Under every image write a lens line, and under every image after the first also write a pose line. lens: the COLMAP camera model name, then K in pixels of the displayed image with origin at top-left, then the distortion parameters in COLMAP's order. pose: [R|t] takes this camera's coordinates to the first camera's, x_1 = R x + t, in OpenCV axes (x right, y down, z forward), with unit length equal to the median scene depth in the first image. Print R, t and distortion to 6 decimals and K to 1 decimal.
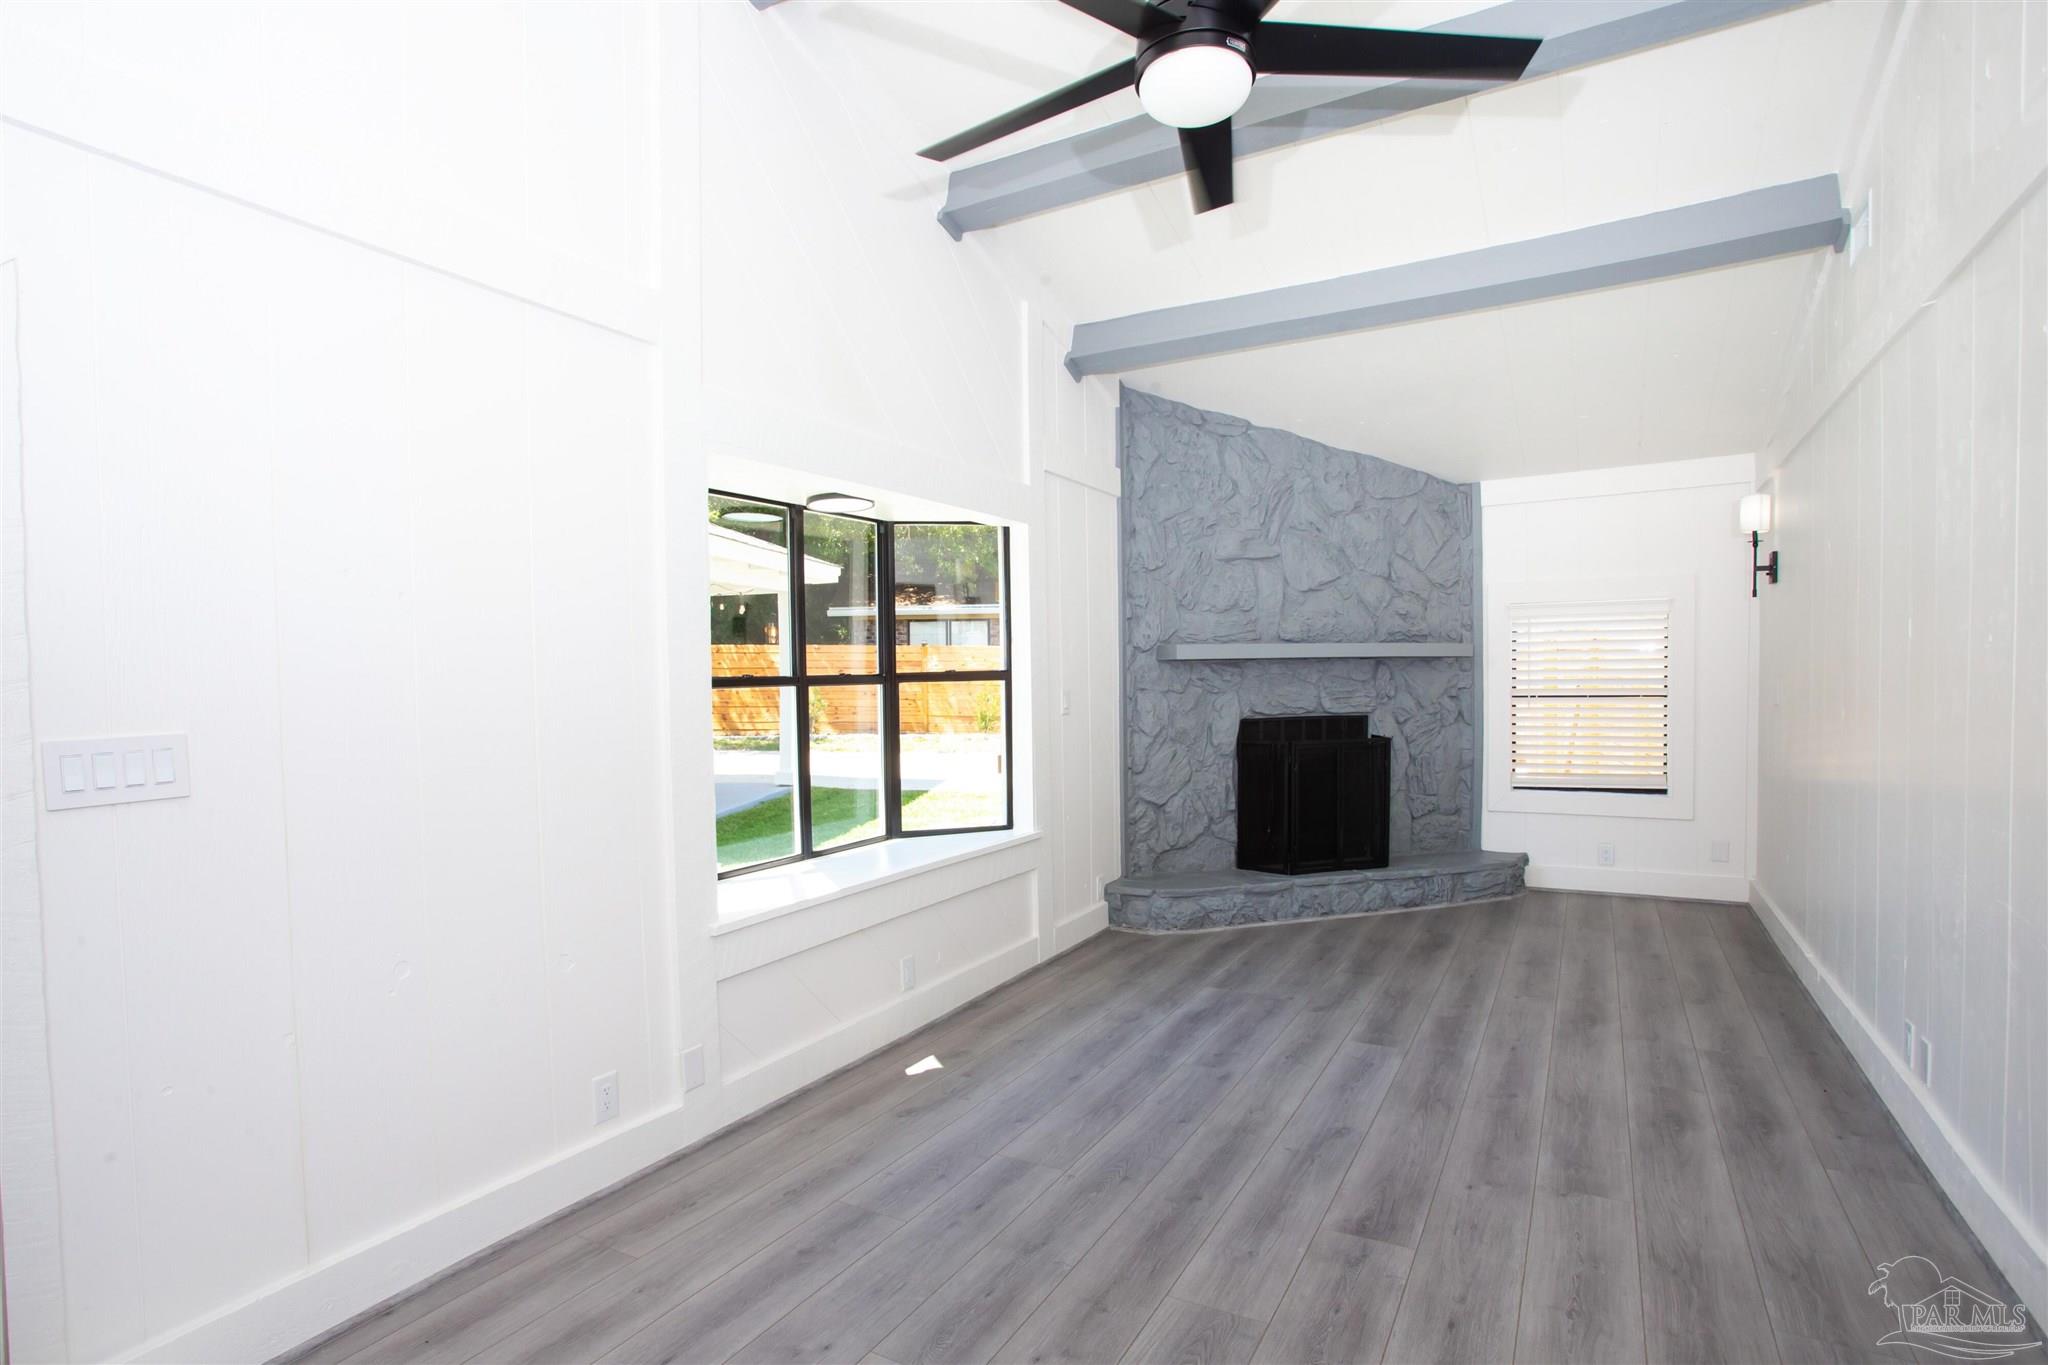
lens RADIAL K [[1049.4, 0, 998.4], [0, 1049.4, 699.6], [0, 0, 1]] dist [-0.086667, 0.053836]
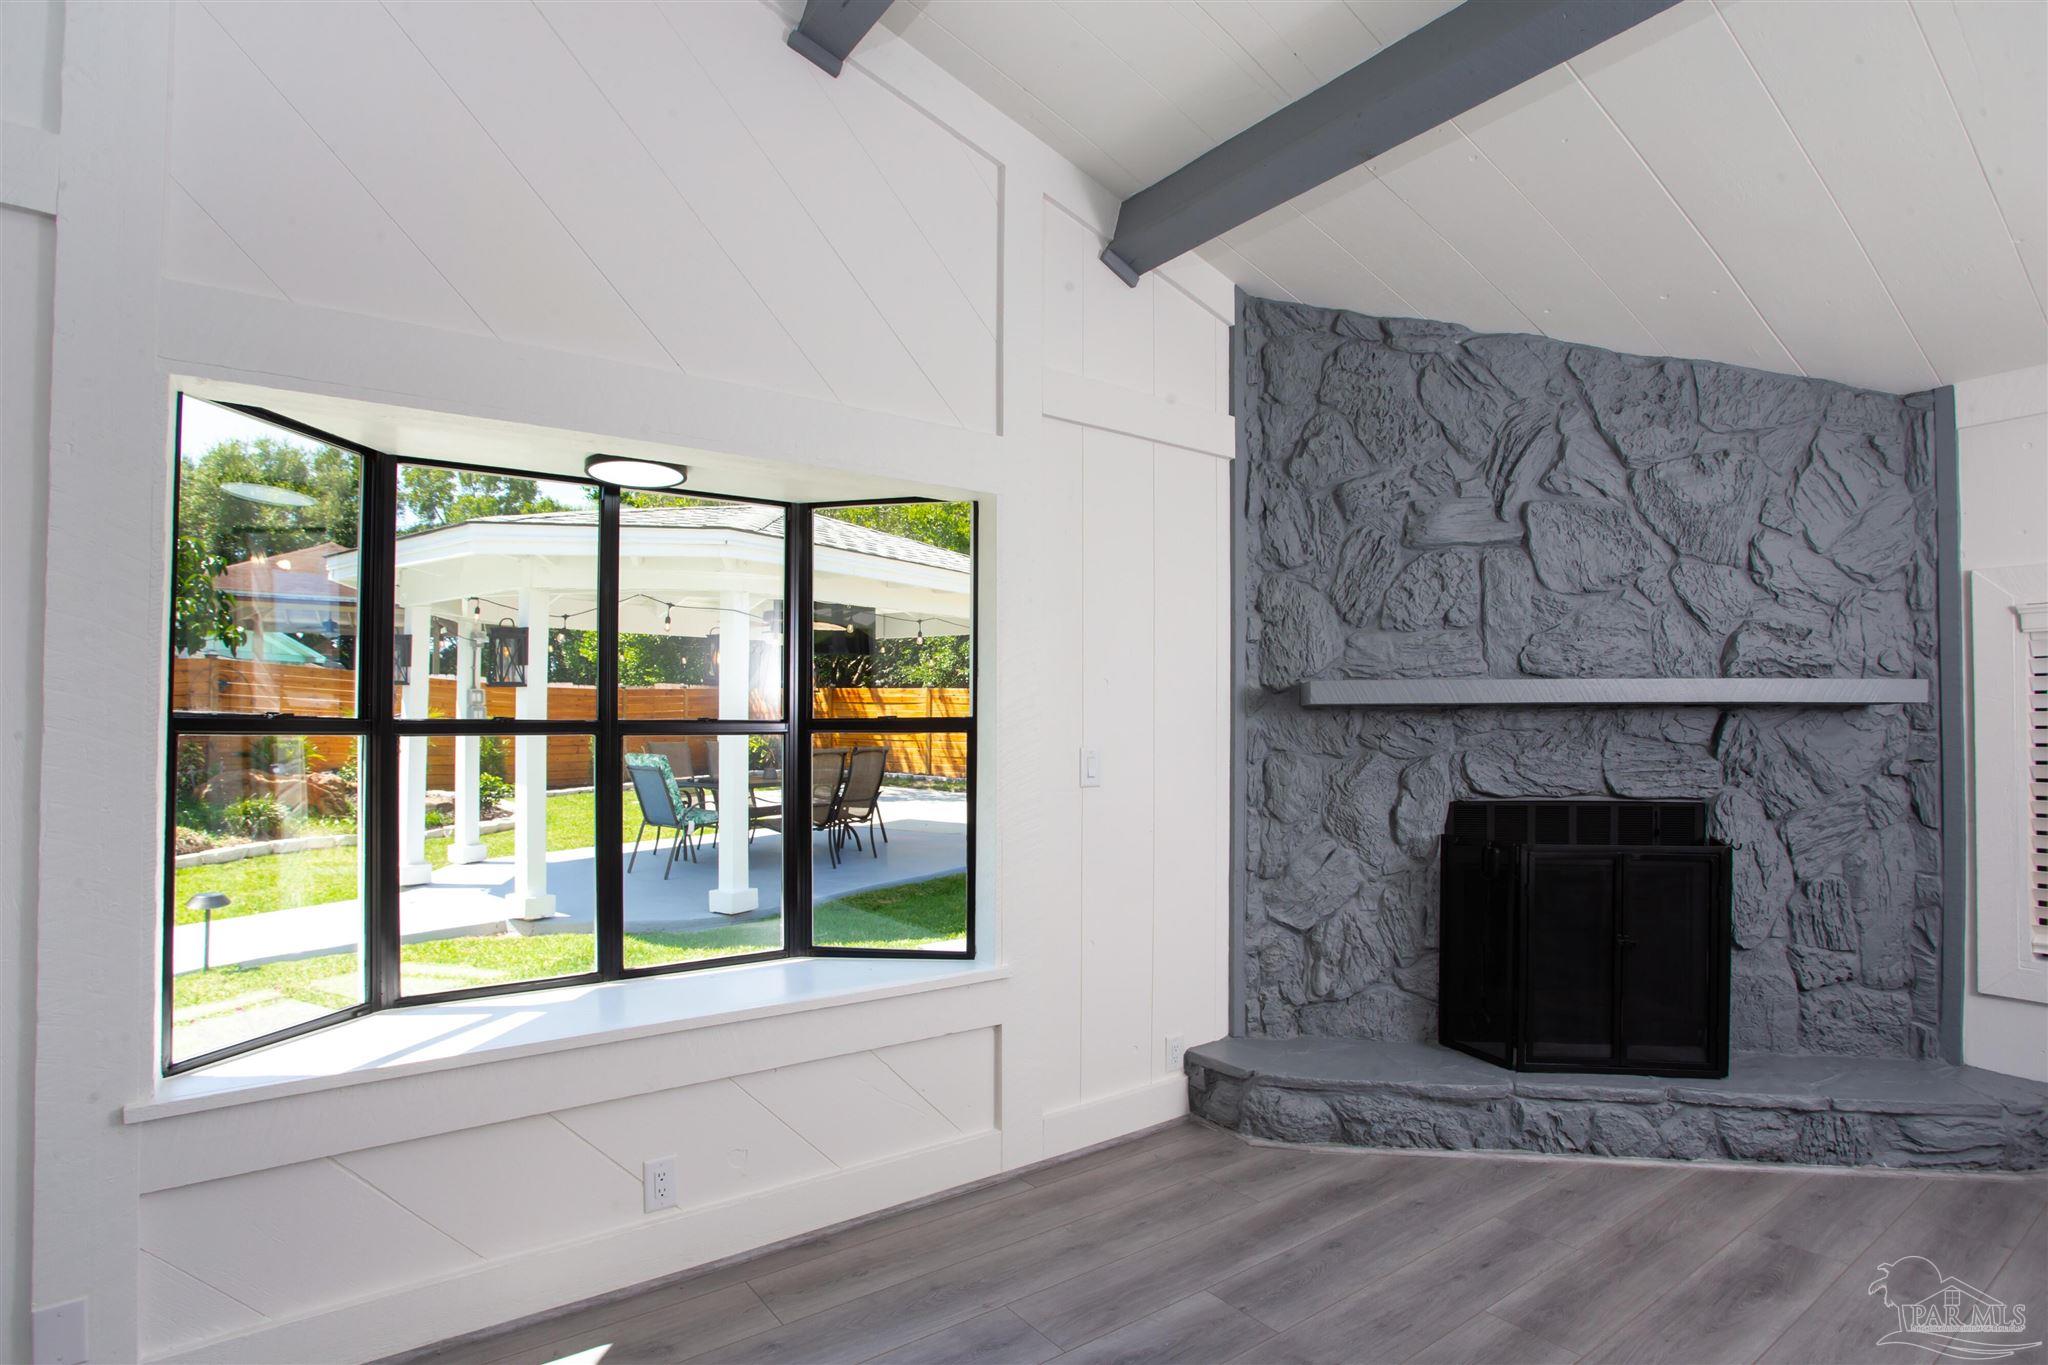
lens RADIAL K [[1049.4, 0, 998.4], [0, 1049.4, 699.6], [0, 0, 1]] dist [-0.086667, 0.053836]
pose [[0.913028, 0.009389, -0.407789, 0.278268], [-0.026155, 0.999025, -0.035558, -0.015393], [0.407058, 0.043132, 0.912383, 0.384318]]
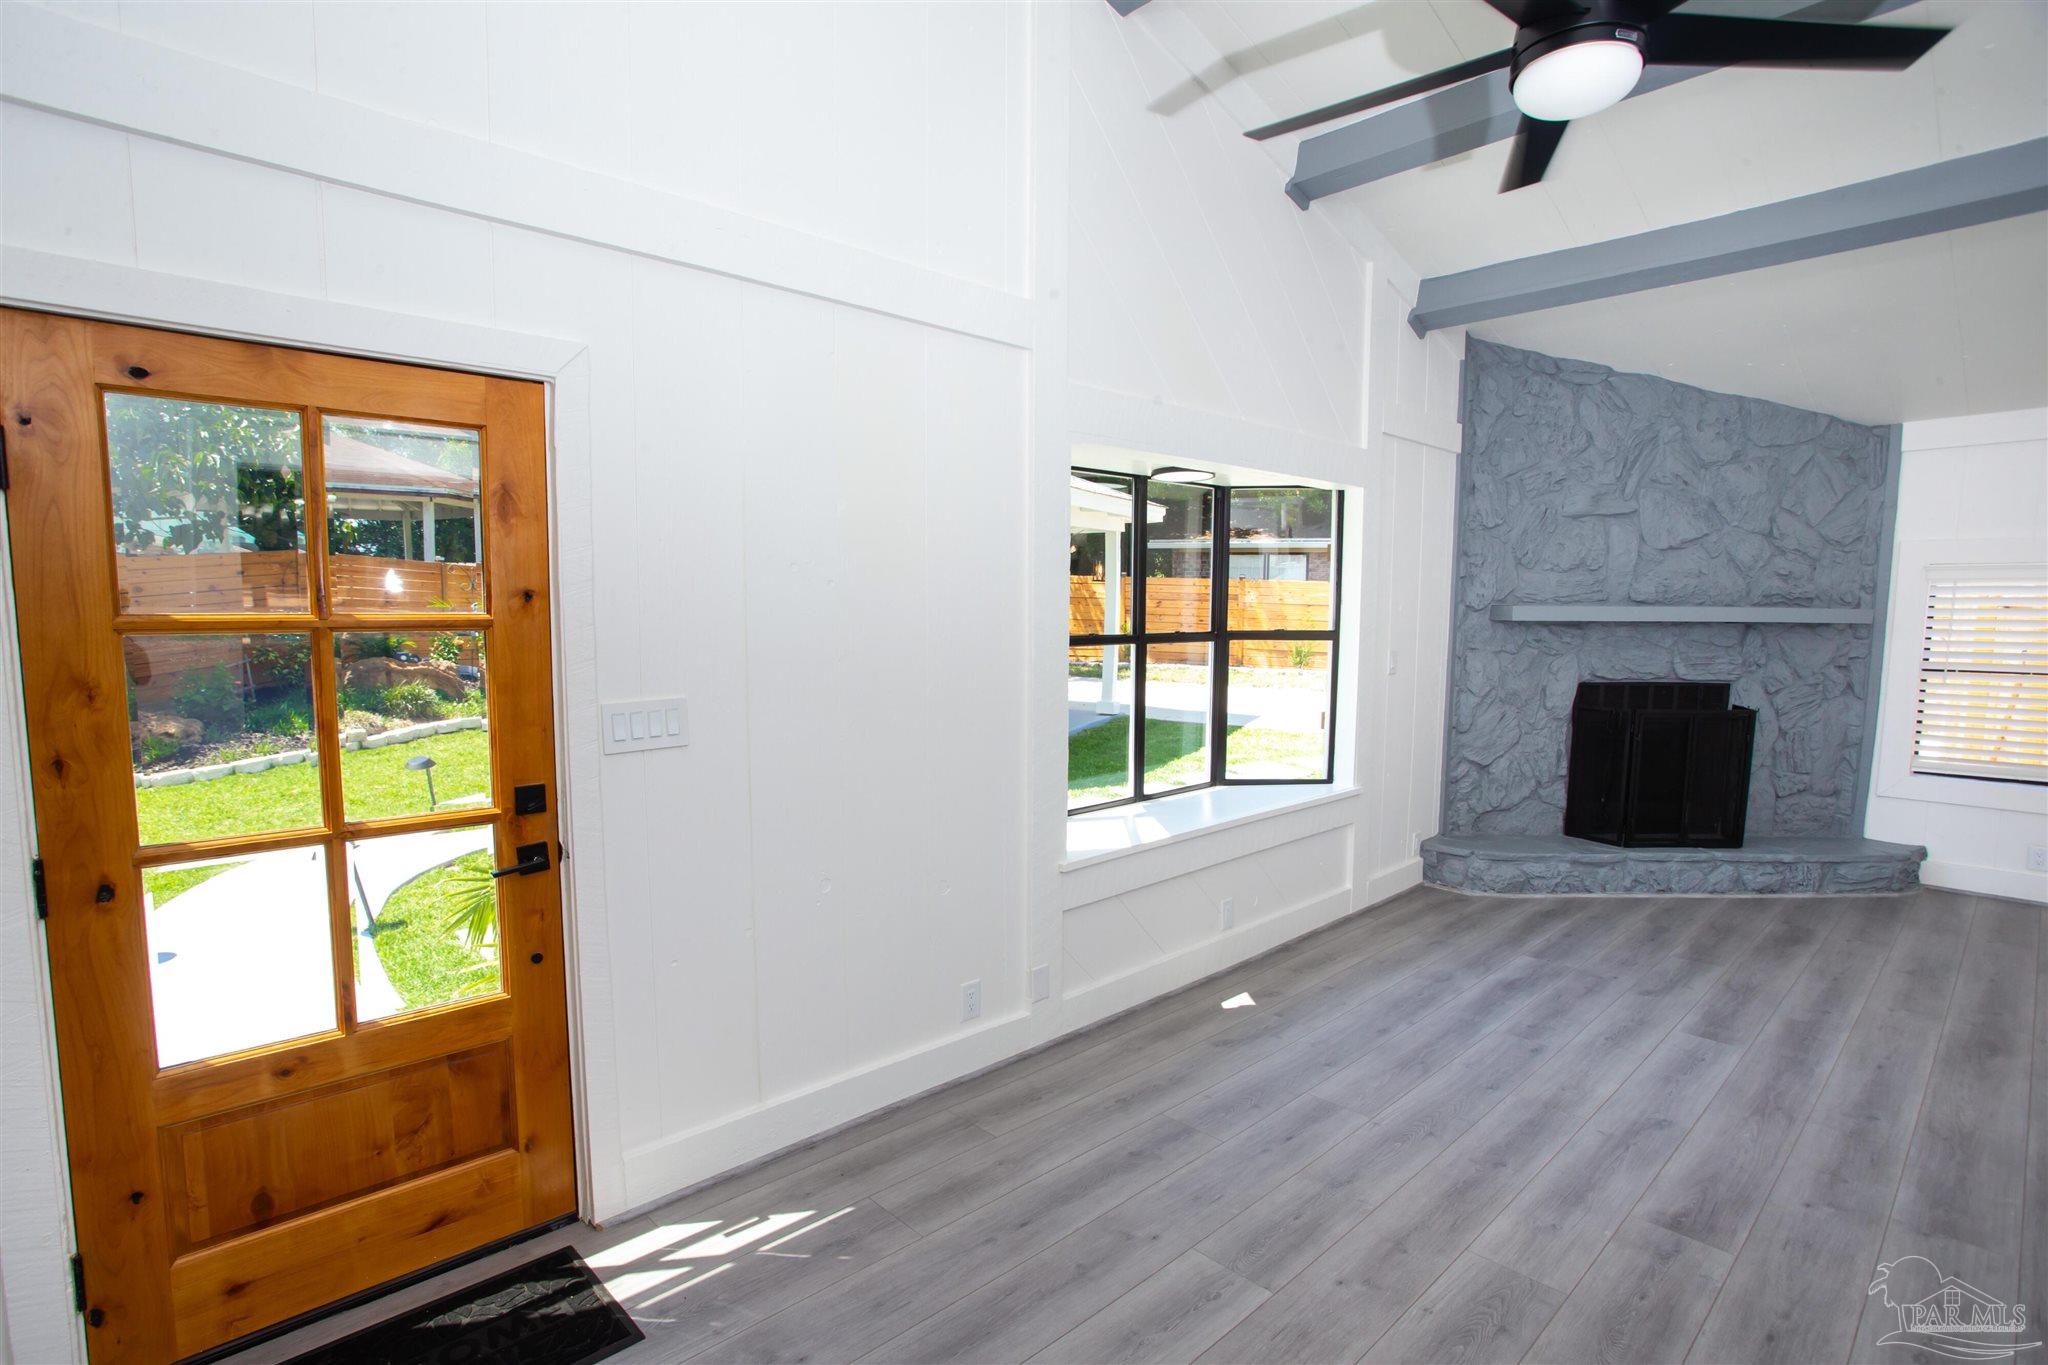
lens RADIAL K [[1008.5, 0, 1009.5], [0, 1008.5, 700.5], [0, 0, 1]] dist [-0.058971, 0.028075]
pose [[0.956888, 0.050426, -0.286048, -0.011120], [-0.029292, 0.996547, 0.077688, -0.024303], [0.288978, -0.065960, 0.955061, -0.036819]]
